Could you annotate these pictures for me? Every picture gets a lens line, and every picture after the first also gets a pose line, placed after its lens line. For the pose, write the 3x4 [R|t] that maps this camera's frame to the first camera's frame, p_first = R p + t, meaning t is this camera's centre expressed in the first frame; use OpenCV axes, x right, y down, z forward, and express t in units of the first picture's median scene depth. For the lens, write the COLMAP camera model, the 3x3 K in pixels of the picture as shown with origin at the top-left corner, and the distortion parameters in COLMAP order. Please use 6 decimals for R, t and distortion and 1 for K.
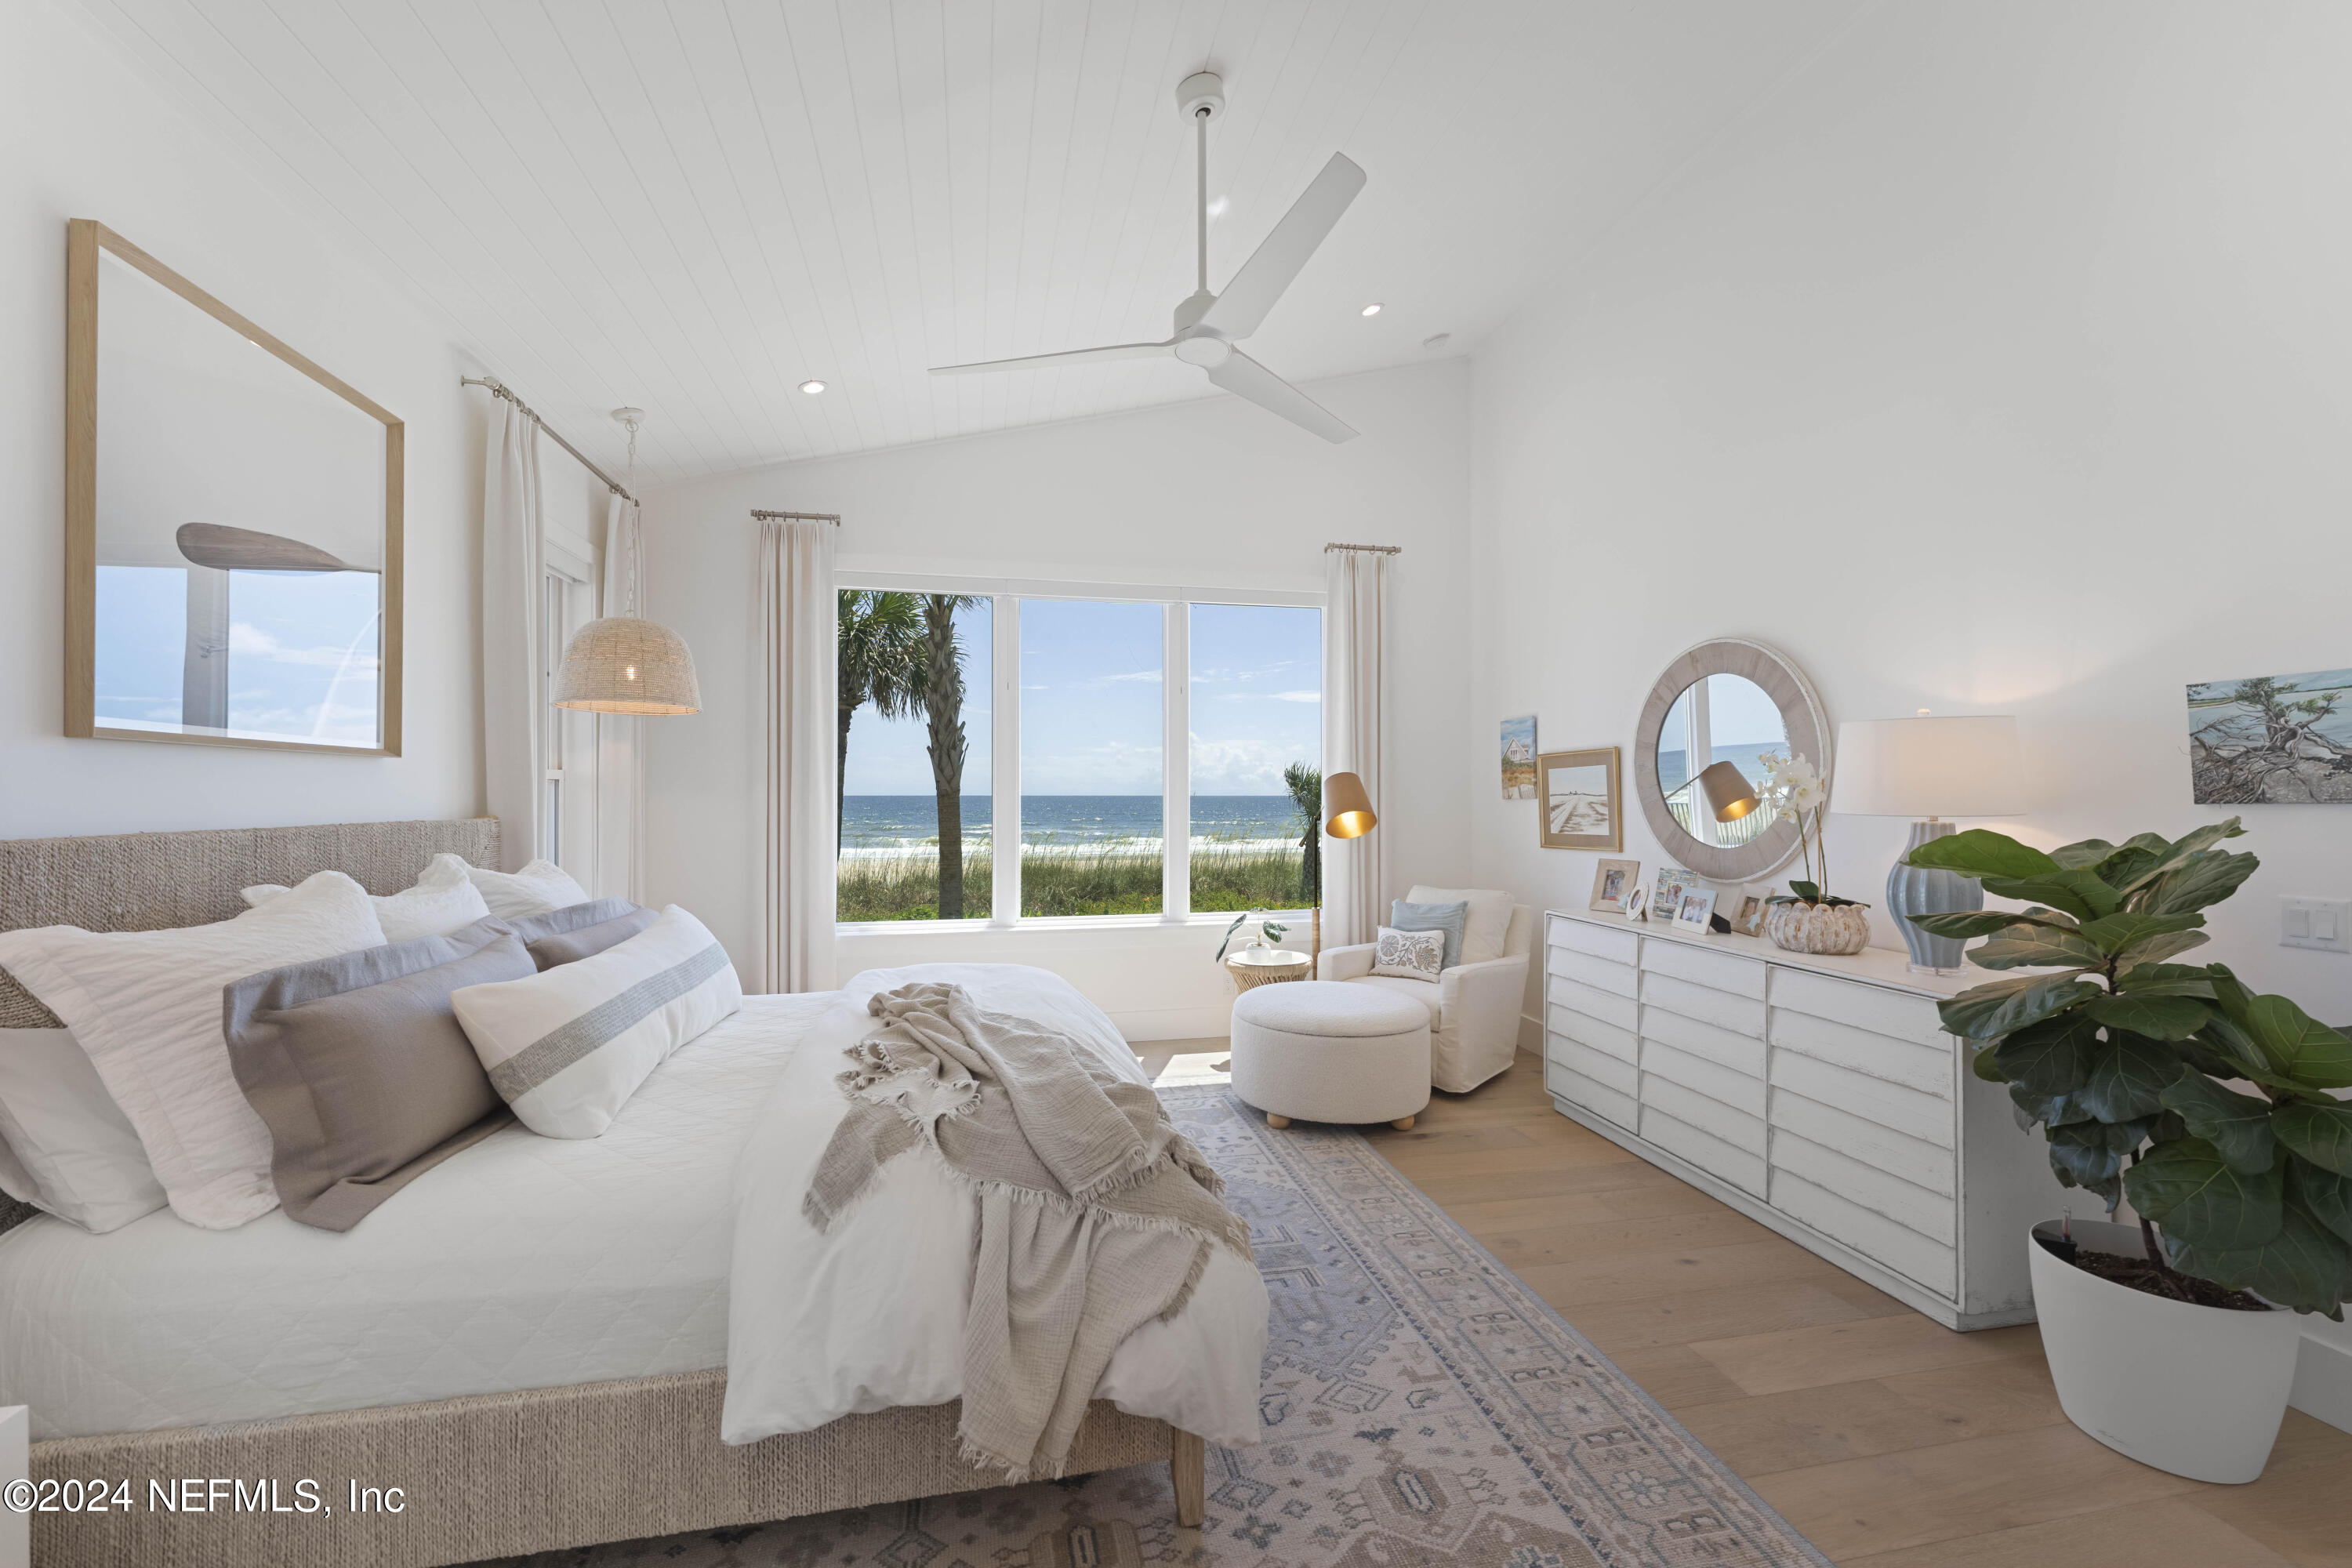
lens RADIAL K [[914.7, 0, 1233.8], [0, 914.7, 772.6], [0, 0, 1]] dist [0.001451, -0.000047]
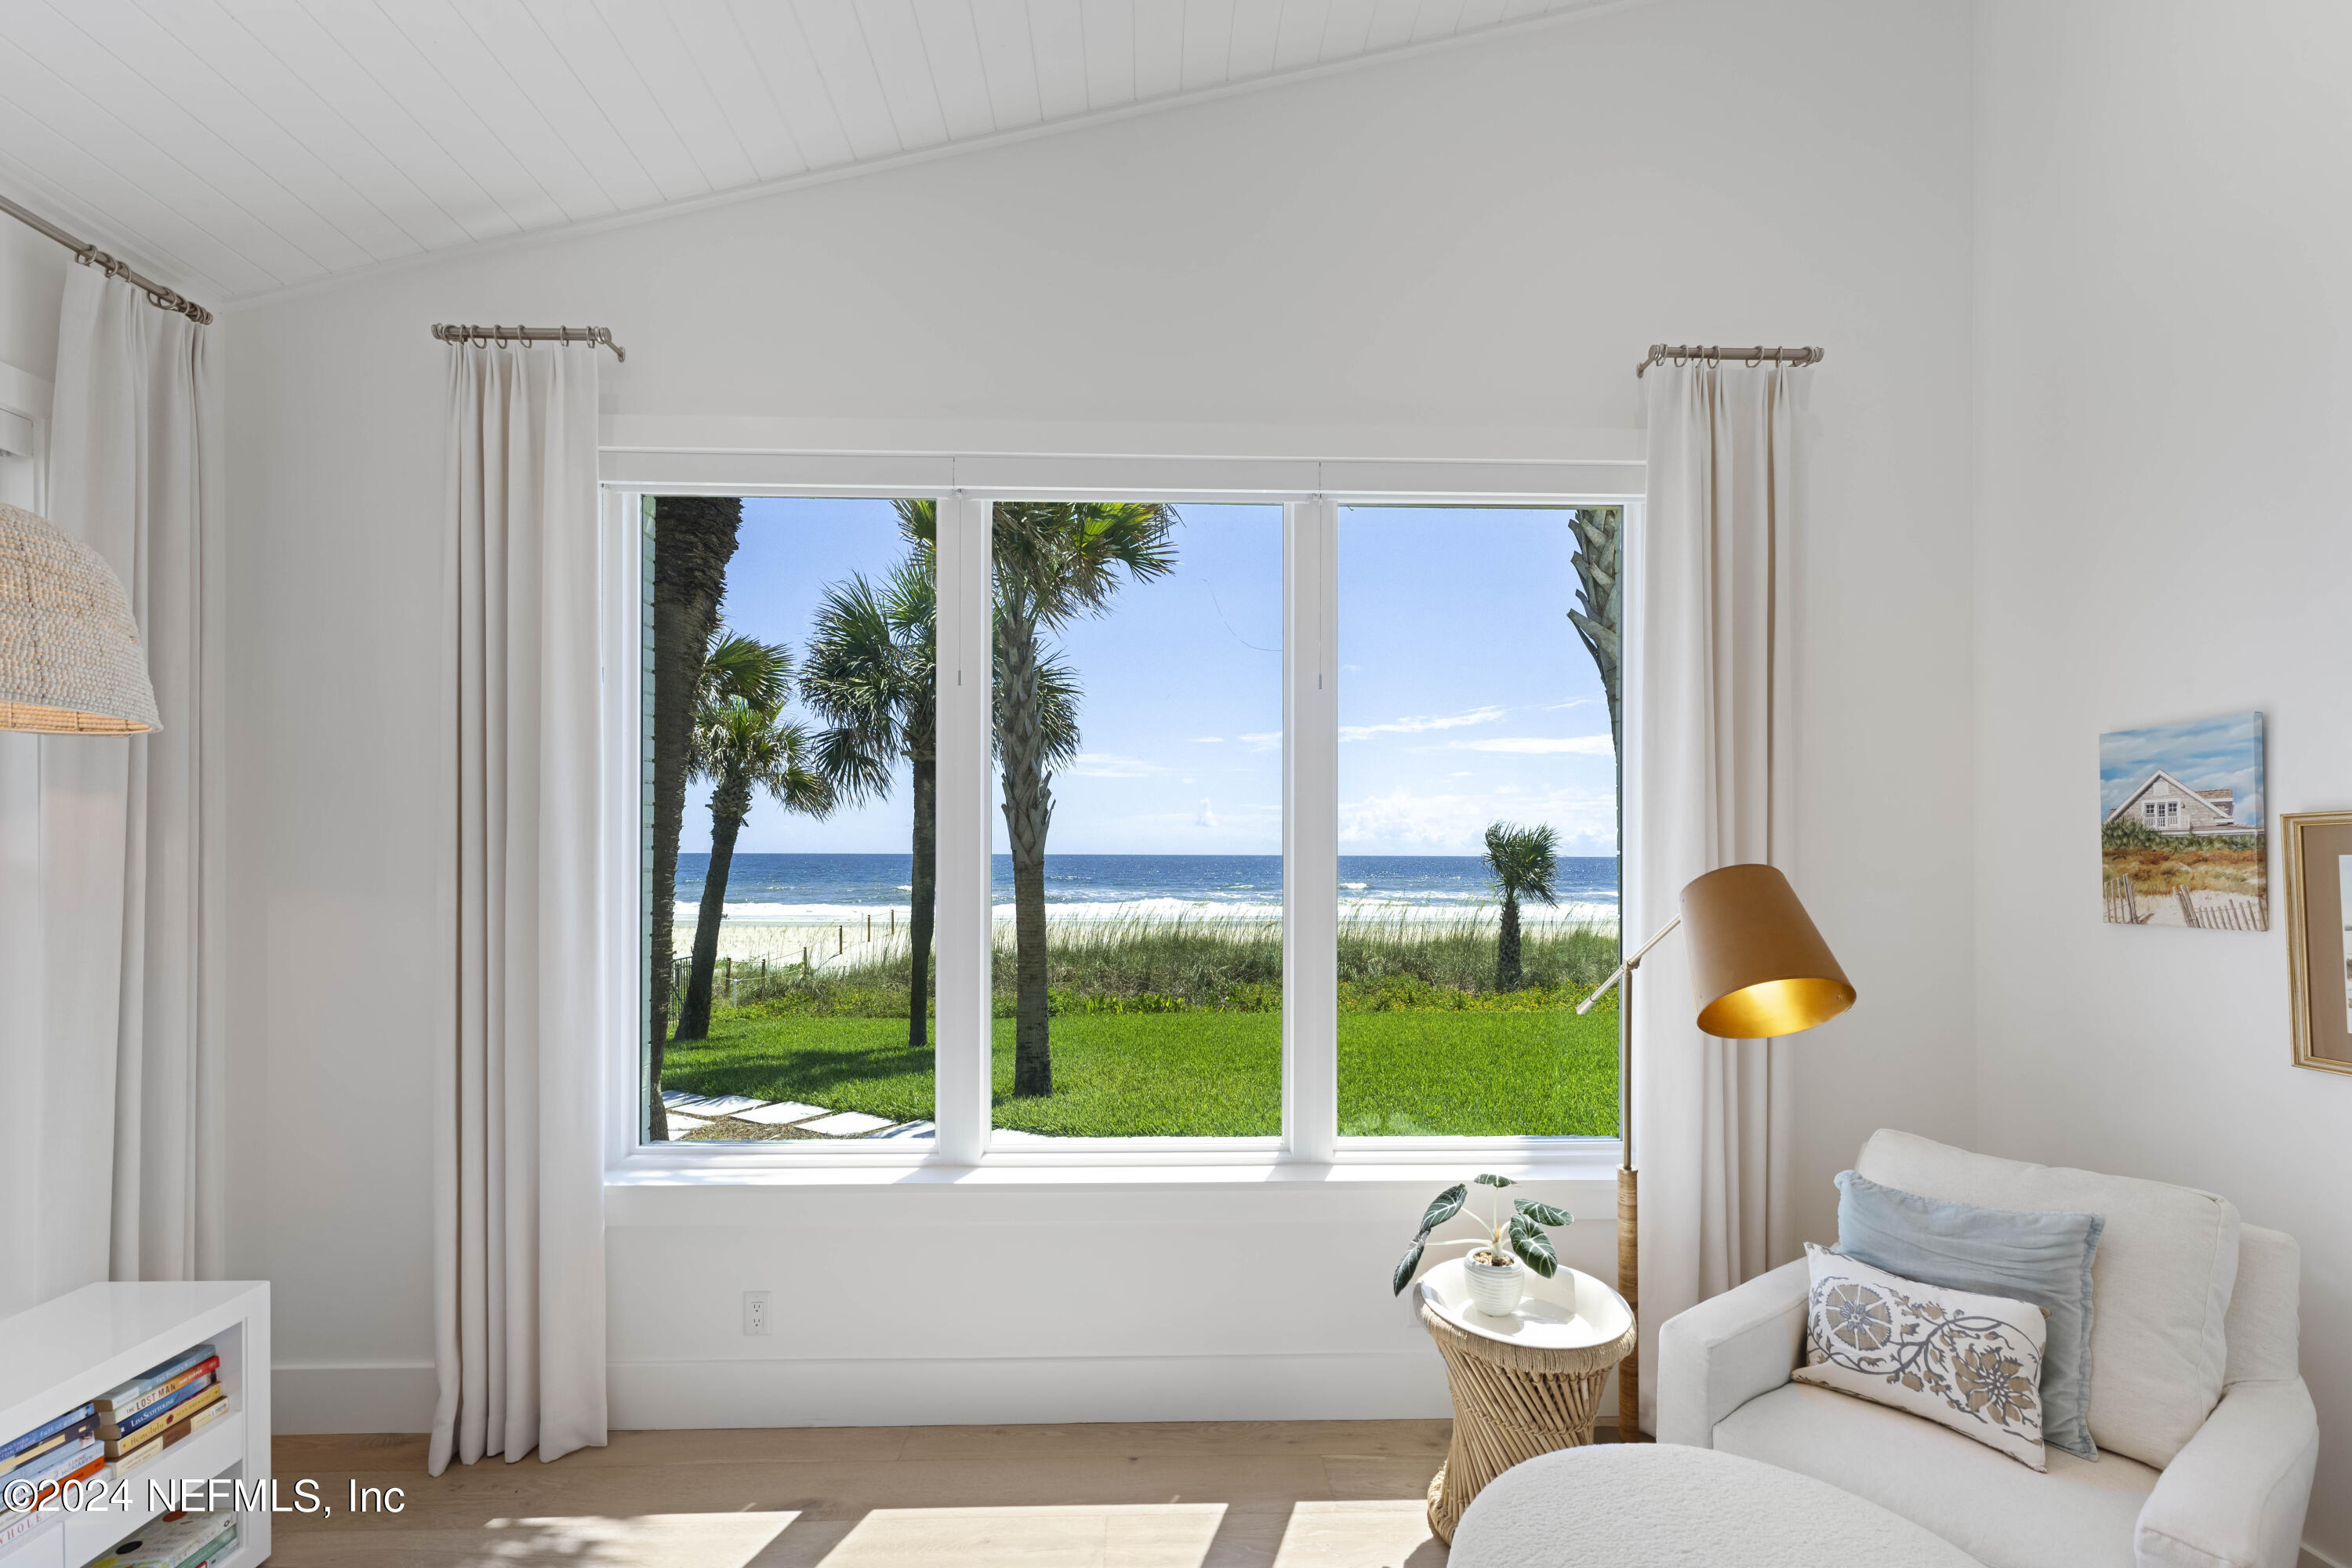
lens RADIAL K [[1045.9, 0, 1179.7], [0, 1045.9, 852.1], [0, 0, 1]] dist [-0.001012, -0.000429]
pose [[0.975833, 0.003437, -0.218489, -0.012144], [0.000457, 0.999842, 0.017771, -0.012702], [0.218515, -0.017441, 0.975678, 0.502803]]
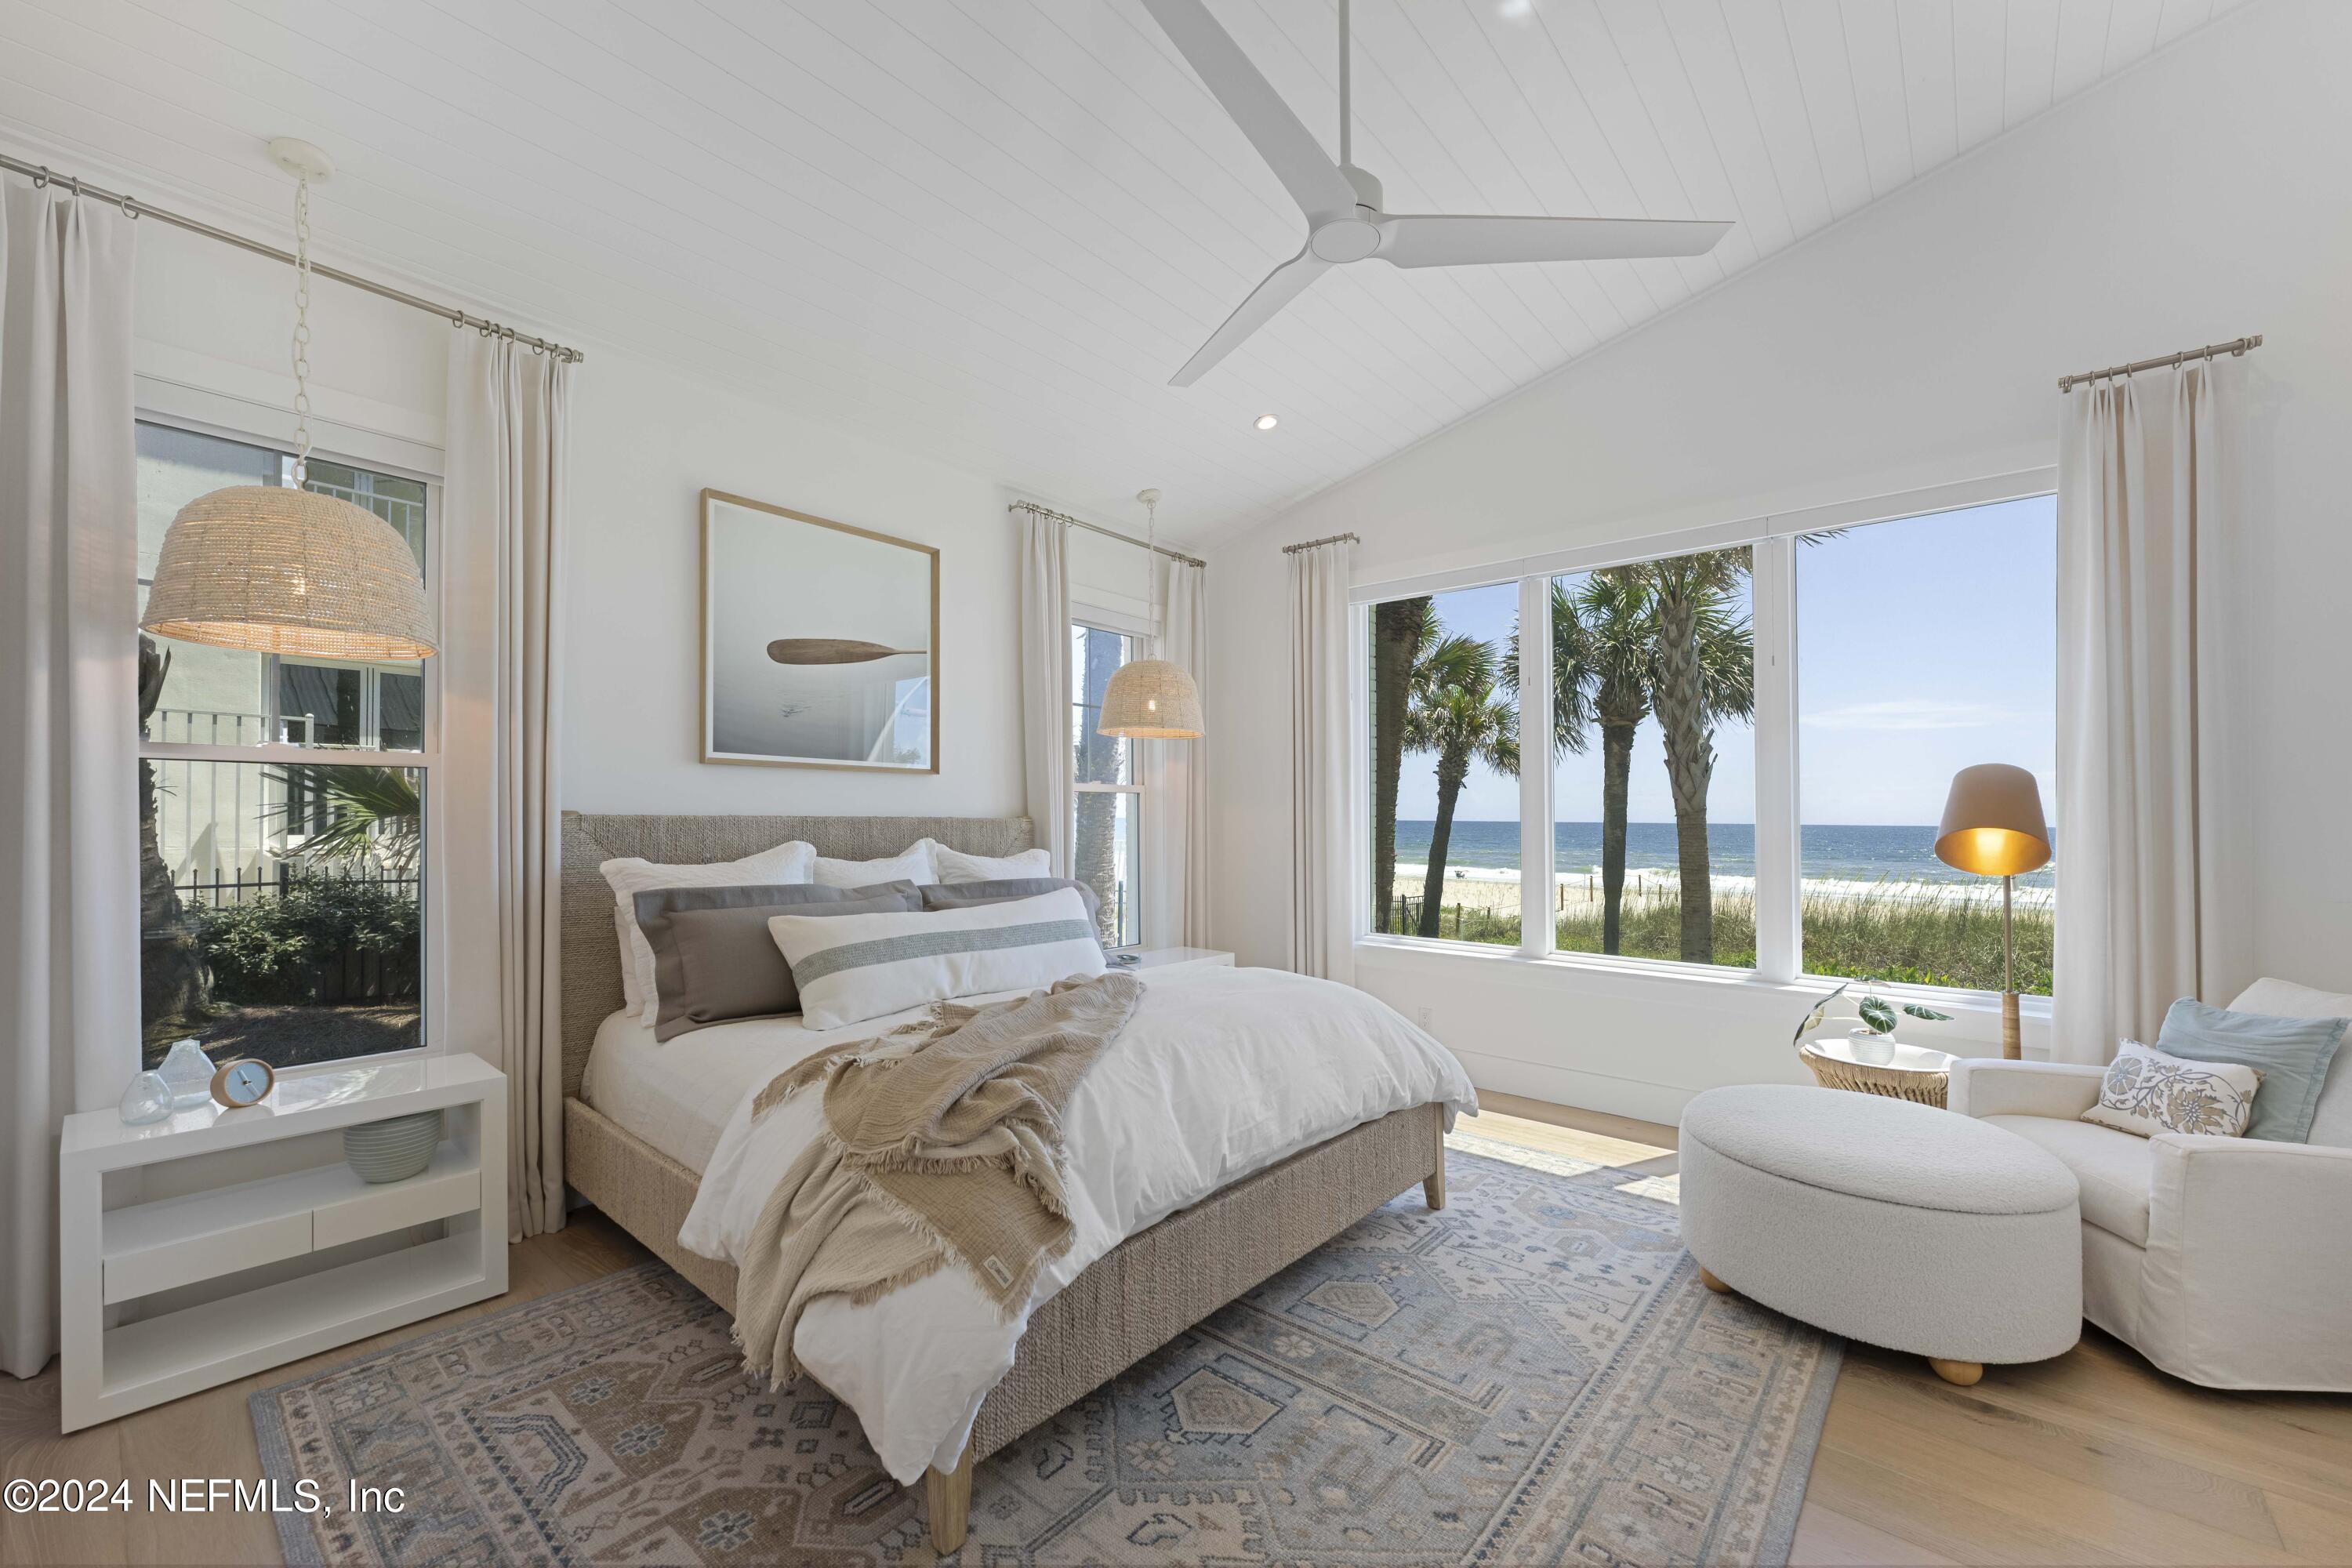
lens RADIAL K [[947.9, 0, 1164.8], [0, 947.9, 796.9], [0, 0, 1]] dist [0.001627, 0.000293]
pose [[0.597196, -0.013126, -0.801988, 0.279753], [0.012671, 0.999896, -0.006929, 0.017752], [0.801995, -0.006024, 0.597300, 0.191548]]
